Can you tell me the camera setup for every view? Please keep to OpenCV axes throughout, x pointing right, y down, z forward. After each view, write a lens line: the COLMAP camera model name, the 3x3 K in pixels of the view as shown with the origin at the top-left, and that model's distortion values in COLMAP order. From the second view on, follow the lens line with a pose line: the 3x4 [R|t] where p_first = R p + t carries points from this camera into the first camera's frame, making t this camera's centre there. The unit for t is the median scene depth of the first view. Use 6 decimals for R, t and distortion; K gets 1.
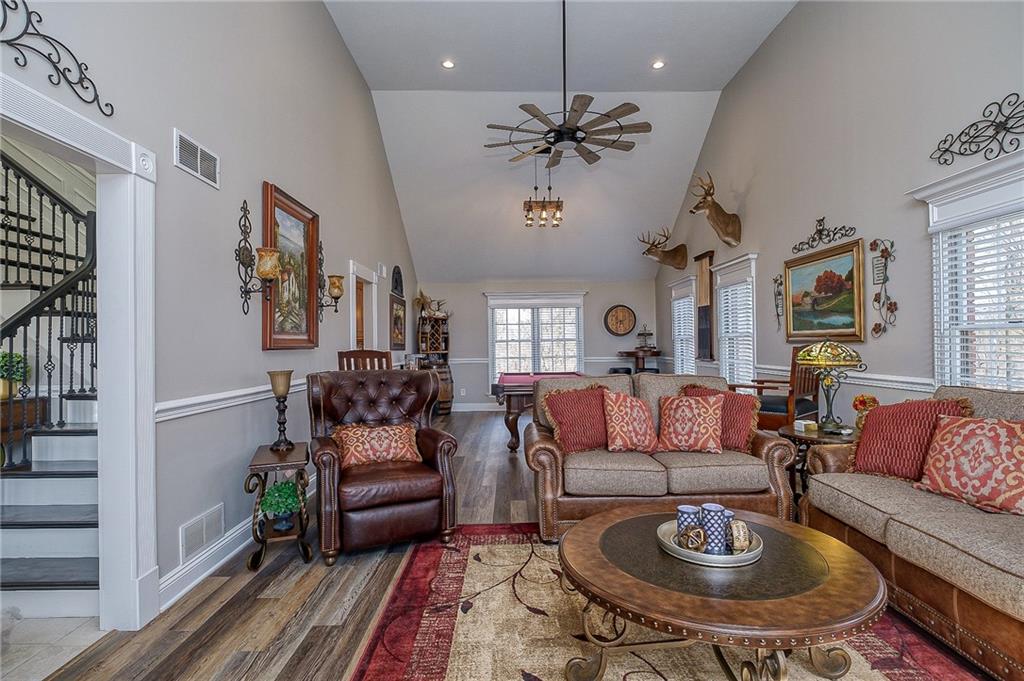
lens RADIAL K [[512.5, 0, 512.0], [0, 512.5, 340.5], [0, 0, 1]] dist [0.000570, -0.000018]
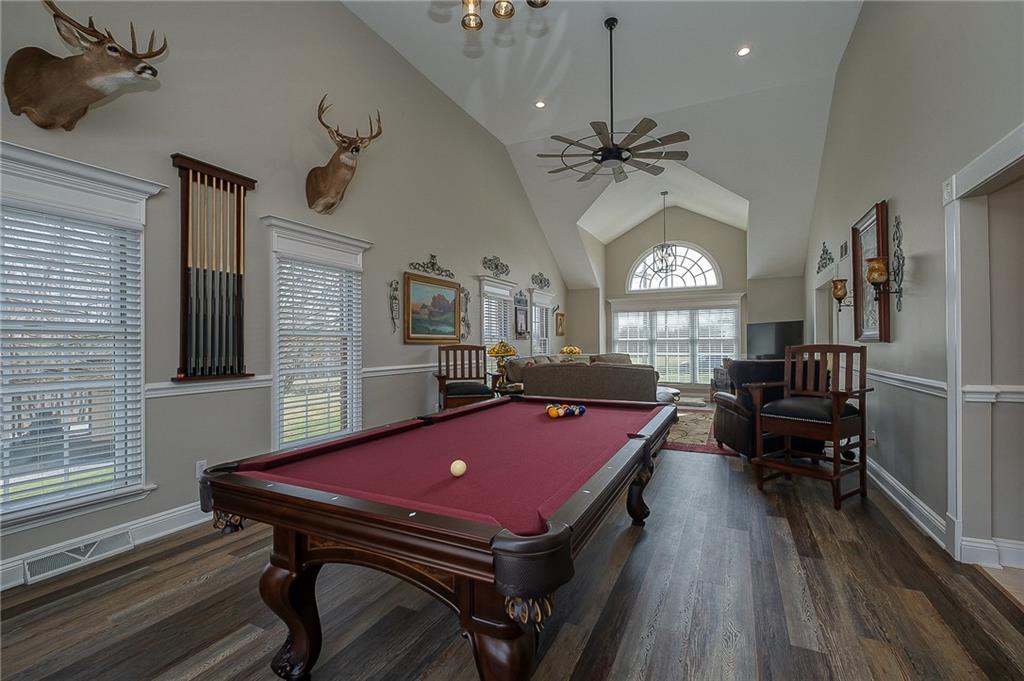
lens RADIAL K [[448.4, 0, 512.0], [0, 448.4, 340.5], [0, 0, 1]] dist [-0.000410, -0.000305]
pose [[-0.893608, 0.014372, 0.448619, -0.069071], [0.008833, 0.999857, -0.014437, 0.007530], [-0.448762, -0.008939, -0.893606, 1.039645]]
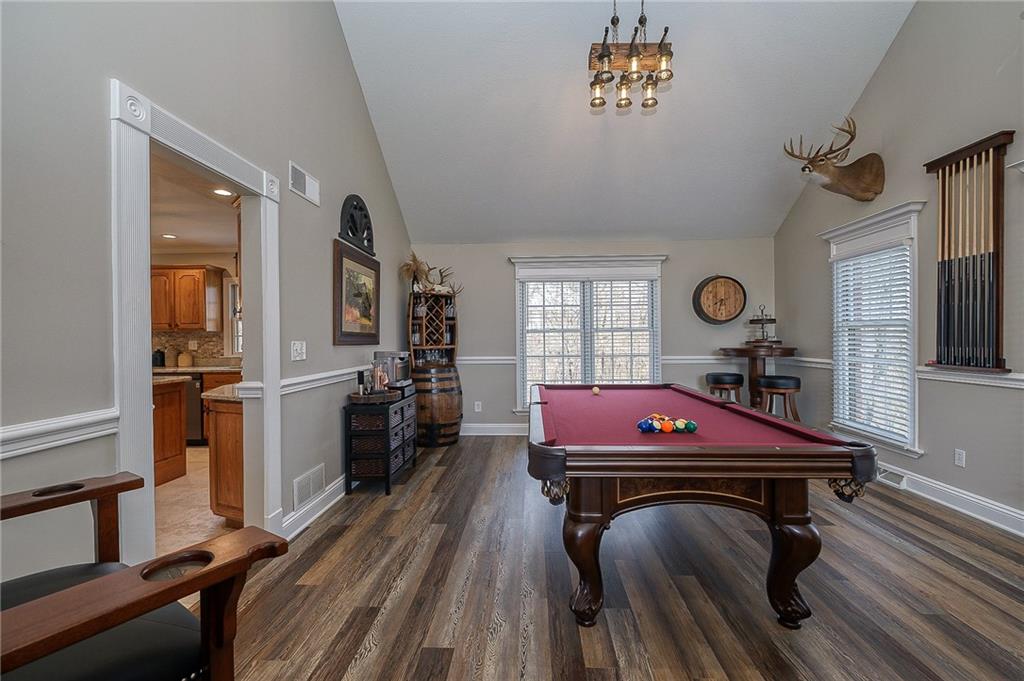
lens RADIAL K [[448.4, 0, 512.0], [0, 448.4, 340.5], [0, 0, 1]] dist [-0.000410, -0.000305]
pose [[0.998689, 0.005262, -0.050913, -0.023159], [-0.004412, 0.999849, 0.016807, 0.004199], [0.050994, -0.016560, 0.998562, 0.441509]]
